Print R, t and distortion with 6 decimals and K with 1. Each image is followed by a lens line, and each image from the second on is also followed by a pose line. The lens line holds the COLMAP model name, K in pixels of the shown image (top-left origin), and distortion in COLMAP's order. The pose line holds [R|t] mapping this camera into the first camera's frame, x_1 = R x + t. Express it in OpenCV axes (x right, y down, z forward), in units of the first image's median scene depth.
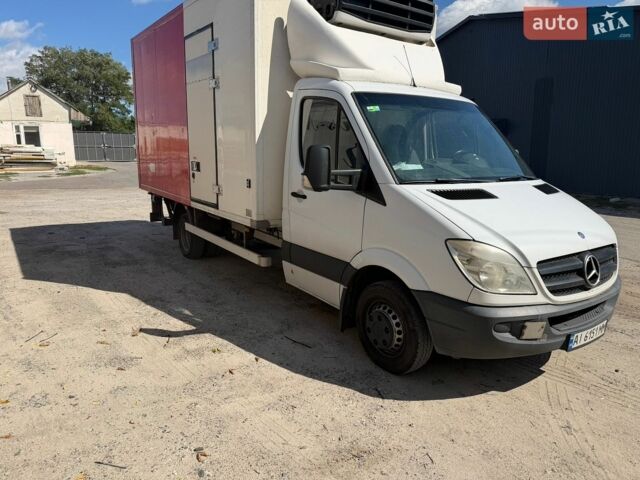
lens RADIAL K [[453.8, 0, 323.3], [0, 453.8, 239.4], [0, 0, 1]] dist [0.003559, -0.001920]
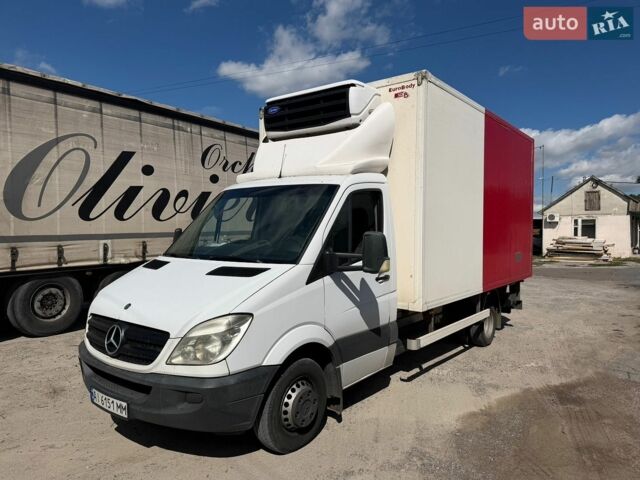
lens RADIAL K [[453.8, 0, 323.3], [0, 453.8, 239.4], [0, 0, 1]] dist [0.003559, -0.001920]
pose [[0.283332, -0.001673, -0.959020, 0.204511], [-0.190802, 0.979909, -0.058079, -0.022946], [0.939850, 0.199438, 0.277320, 0.129891]]
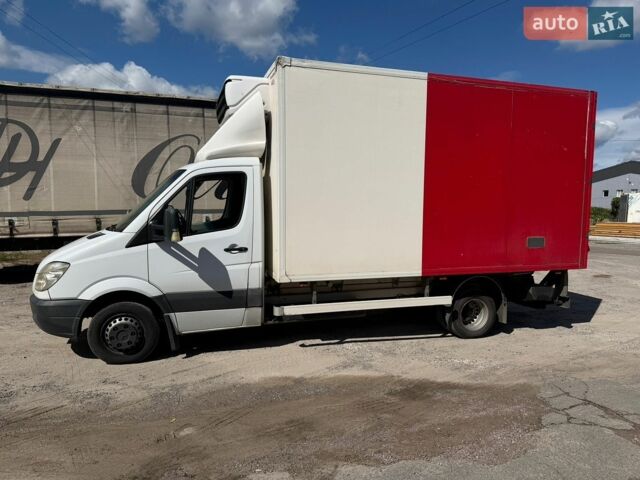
lens RADIAL K [[439.5, 0, 318.3], [0, 439.5, 256.1], [0, 0, 1]] dist [0.017530, -0.001843]
pose [[-0.300197, 0.084807, -0.950100, 0.219631], [-0.211078, 0.965442, 0.152869, -0.056613], [0.930230, 0.246436, -0.271922, 0.284727]]
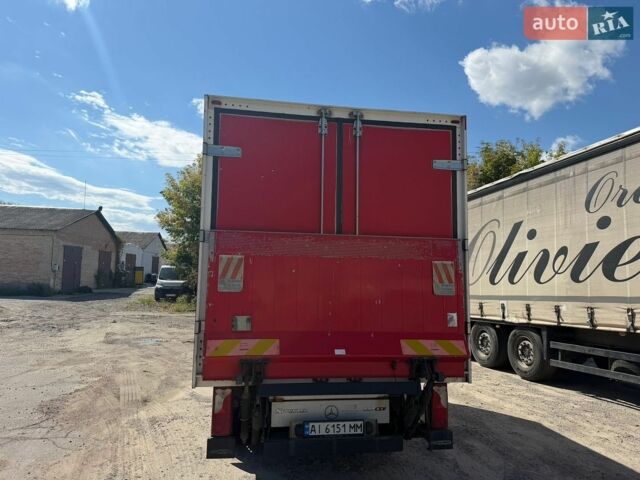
lens RADIAL K [[453.8, 0, 323.3], [0, 453.8, 239.4], [0, 0, 1]] dist [0.003559, -0.001920]
pose [[-0.891731, 0.020416, 0.452104, -0.159762], [0.068393, 0.993588, 0.090030, -0.103720], [-0.447368, 0.111203, -0.887410, 0.459197]]
